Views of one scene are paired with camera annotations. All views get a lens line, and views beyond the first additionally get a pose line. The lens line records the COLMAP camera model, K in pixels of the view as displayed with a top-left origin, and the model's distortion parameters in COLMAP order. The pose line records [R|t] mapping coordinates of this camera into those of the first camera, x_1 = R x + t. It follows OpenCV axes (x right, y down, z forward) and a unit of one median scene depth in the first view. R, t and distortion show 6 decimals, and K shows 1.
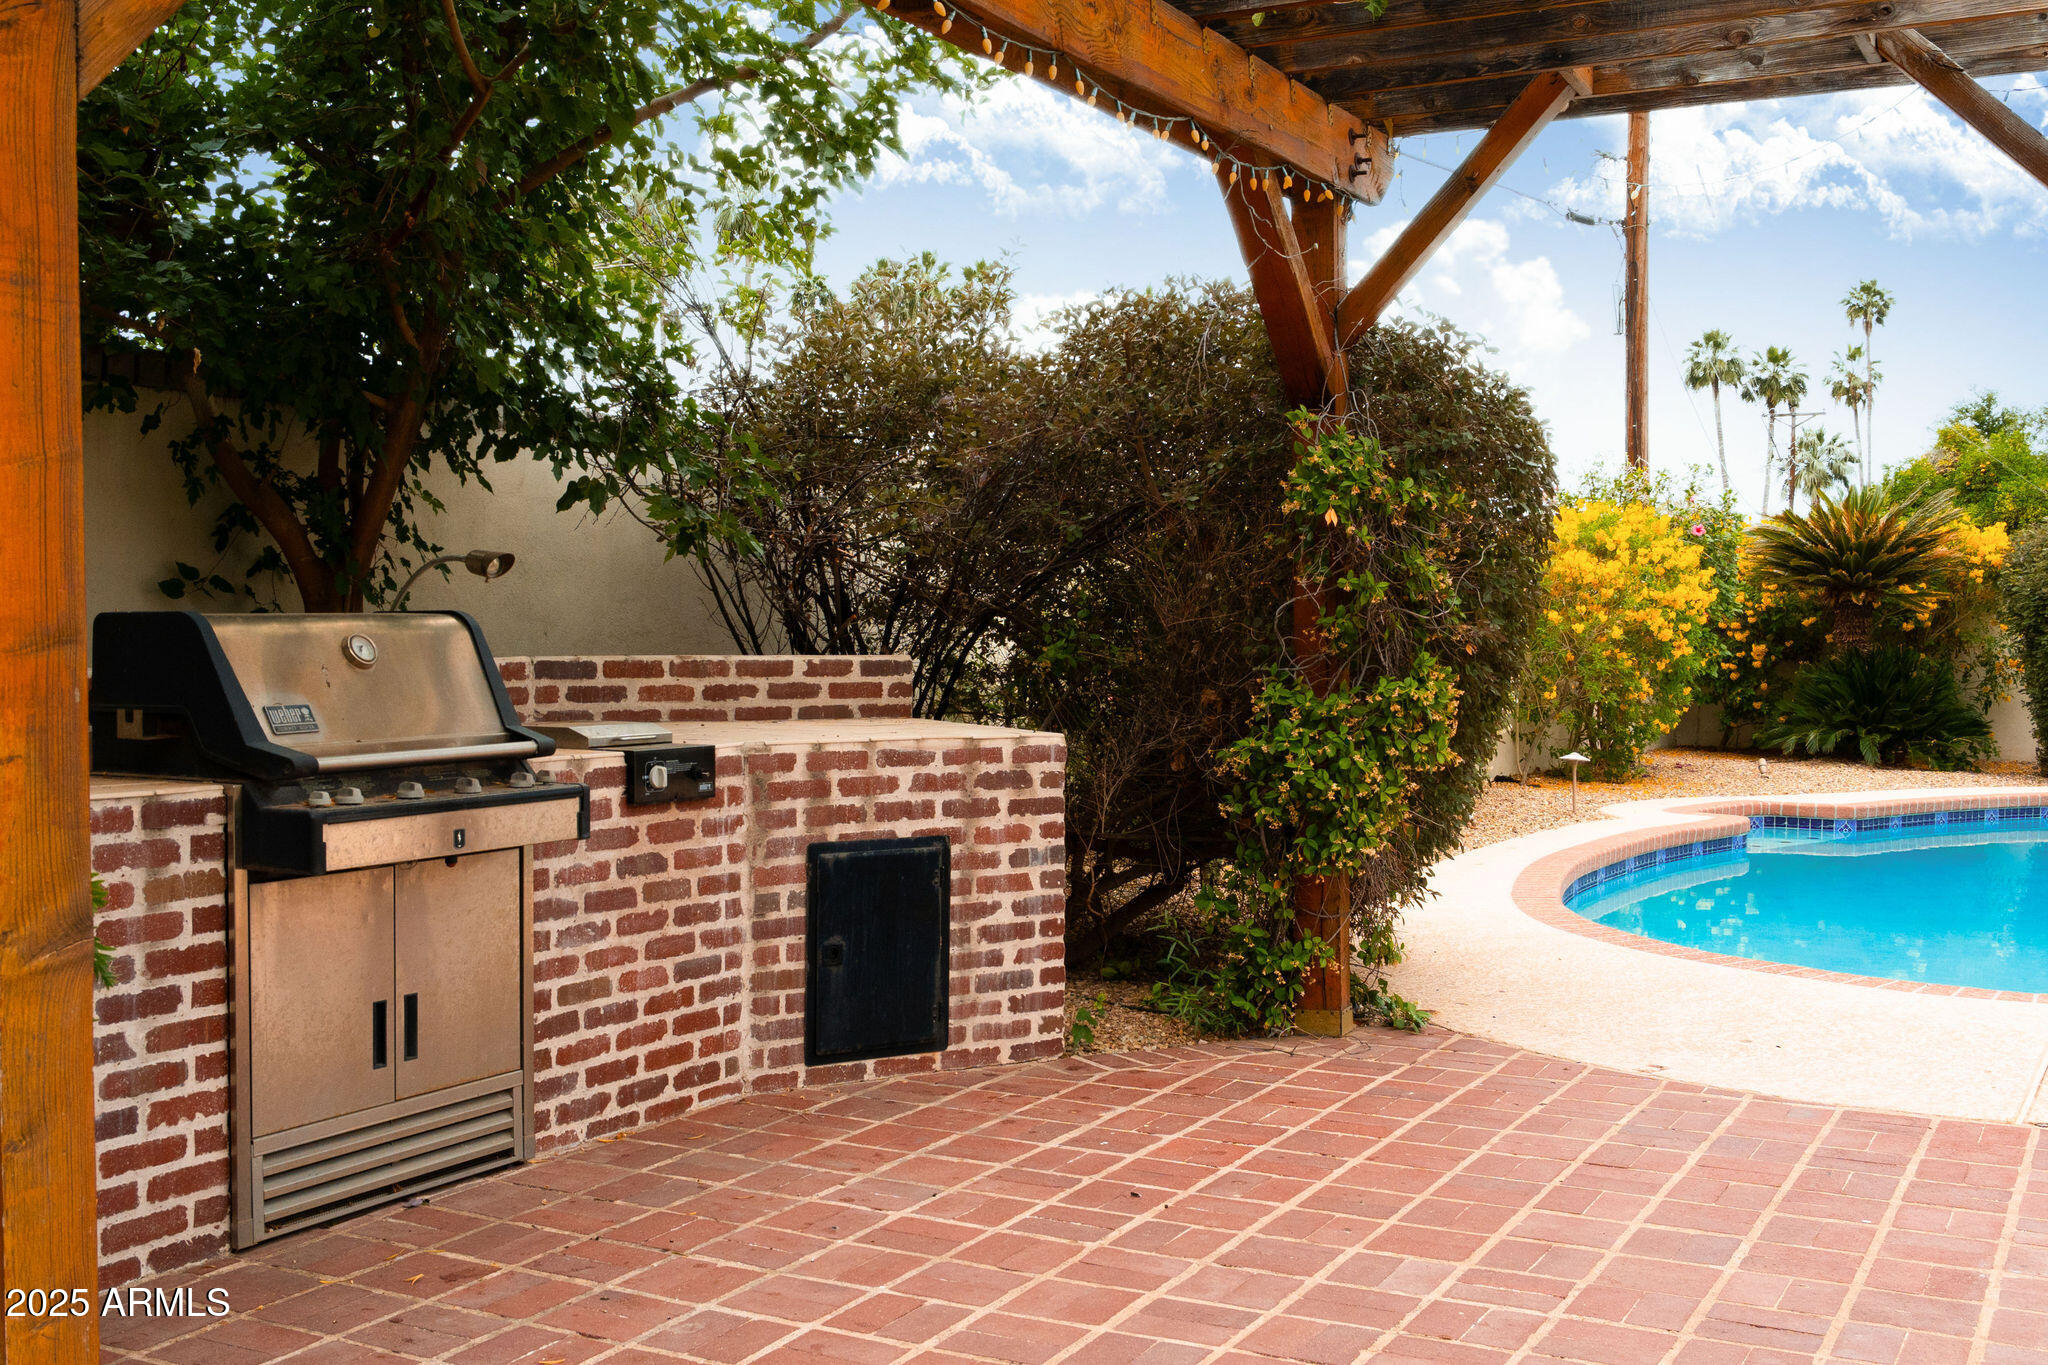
lens RADIAL K [[2167.7, 0, 1024.0], [0, 2167.7, 682.5], [0, 0, 1]] dist [-0.002670, 0.002738]
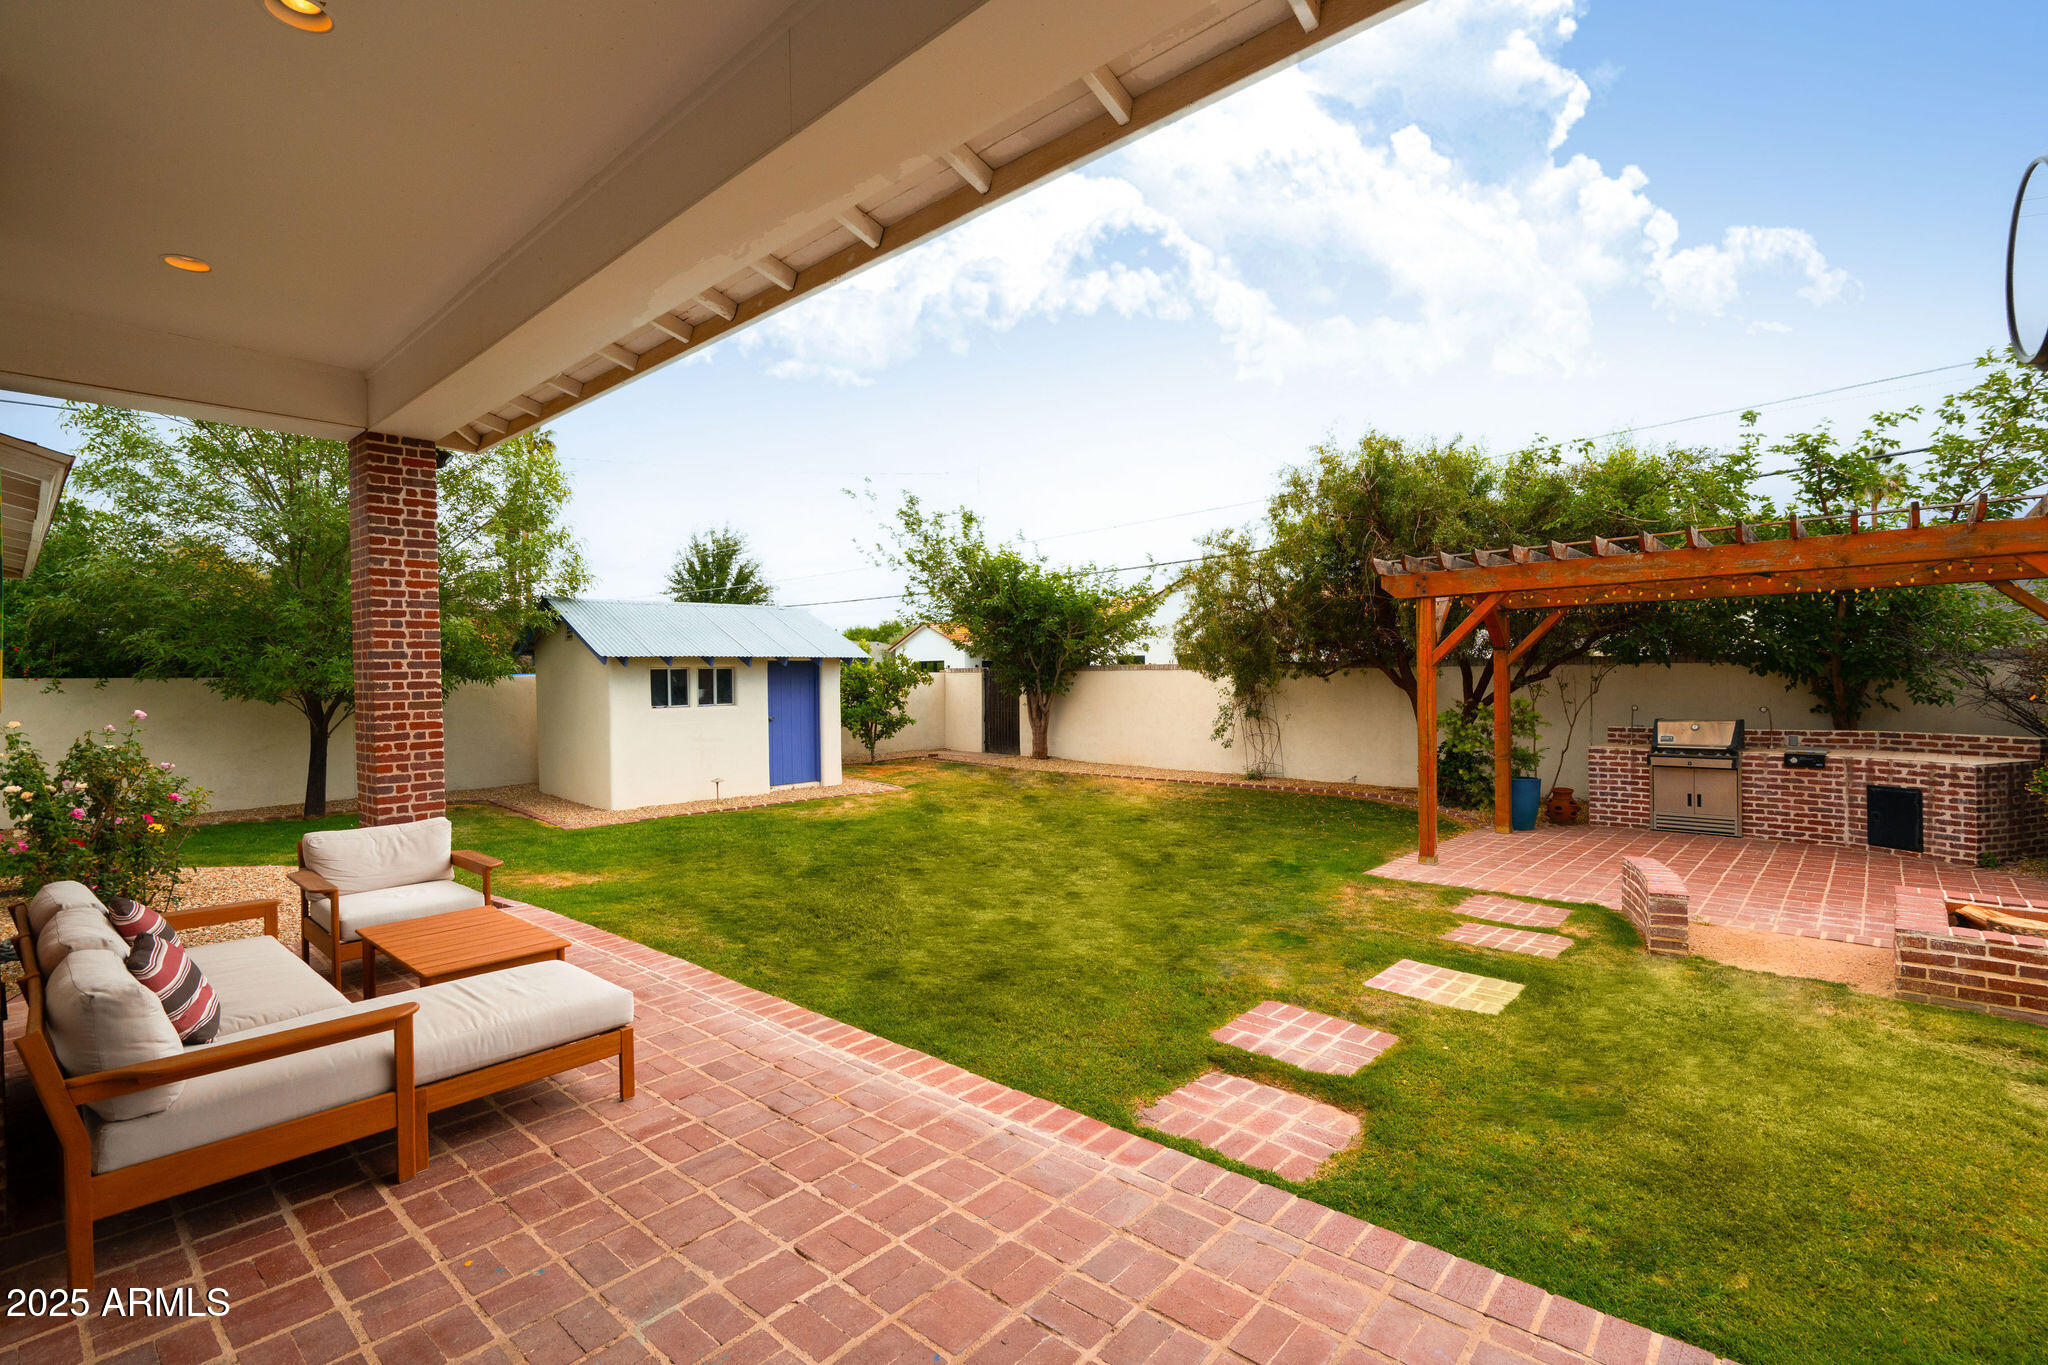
lens RADIAL K [[918.0, 0, 1024.0], [0, 918.0, 682.5], [0, 0, 1]] dist [-0.001186, 0.000058]
pose [[-0.244027, 0.003306, -0.969763, 1.732359], [-0.017267, 0.999821, 0.007753, -0.086115], [0.969615, 0.018637, -0.243926, -0.022455]]
